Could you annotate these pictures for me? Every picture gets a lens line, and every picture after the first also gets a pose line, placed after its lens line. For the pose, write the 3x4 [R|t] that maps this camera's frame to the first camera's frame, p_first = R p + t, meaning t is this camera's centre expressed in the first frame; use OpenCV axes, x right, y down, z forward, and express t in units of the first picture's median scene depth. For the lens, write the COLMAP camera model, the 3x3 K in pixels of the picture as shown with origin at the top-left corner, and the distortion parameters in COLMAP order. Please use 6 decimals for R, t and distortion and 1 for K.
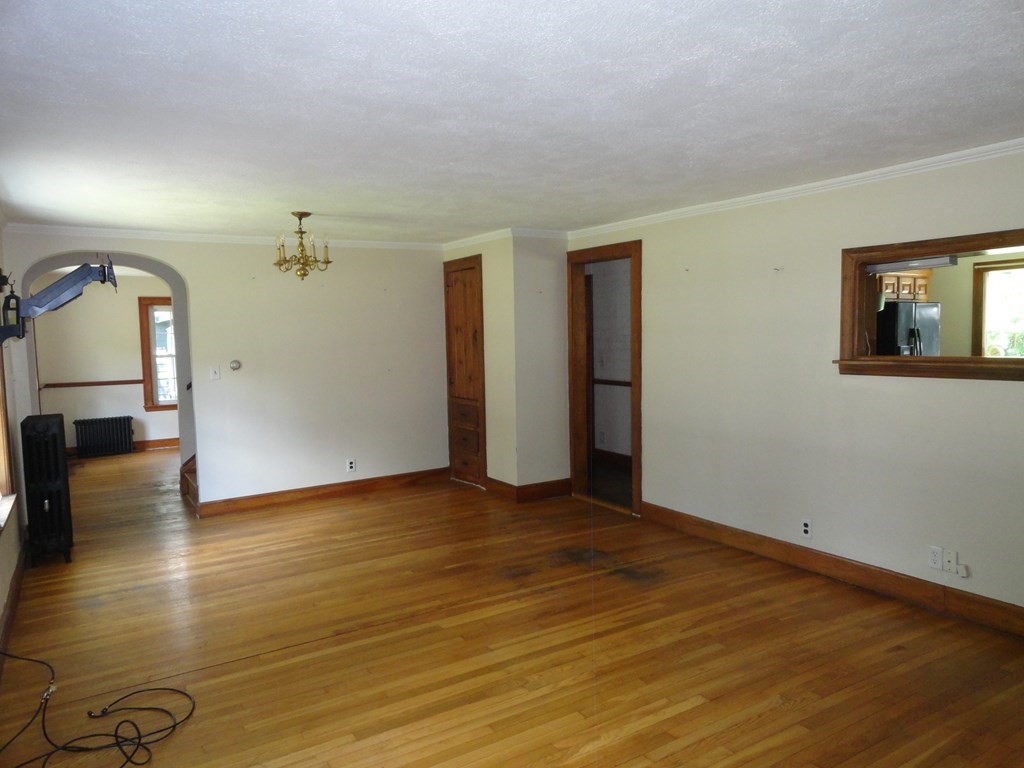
lens RADIAL K [[703.6, 0, 514.1], [0, 703.6, 385.4], [0, 0, 1]] dist [-0.003007, 0.003183]
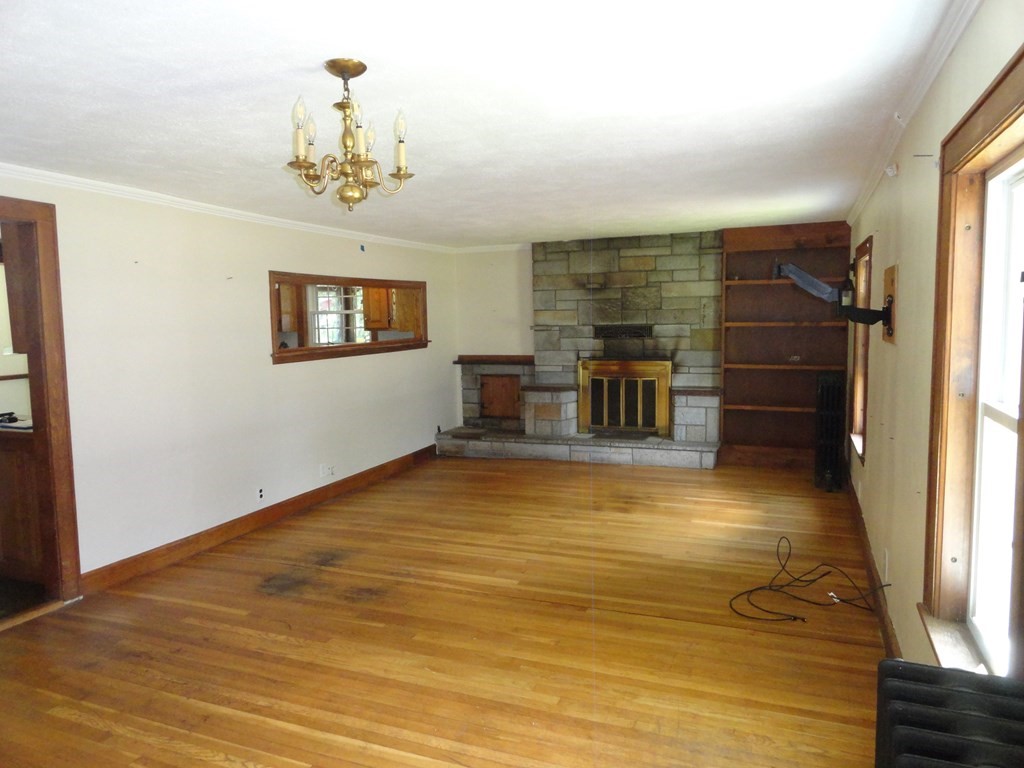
lens RADIAL K [[703.6, 0, 512.6], [0, 703.6, 379.3], [0, 0, 1]] dist [-0.003007, 0.003183]
pose [[-0.583479, -0.040233, 0.811131, -0.911734], [0.093290, 0.988840, 0.116155, -0.103757], [-0.806752, 0.143444, -0.573215, 1.458810]]
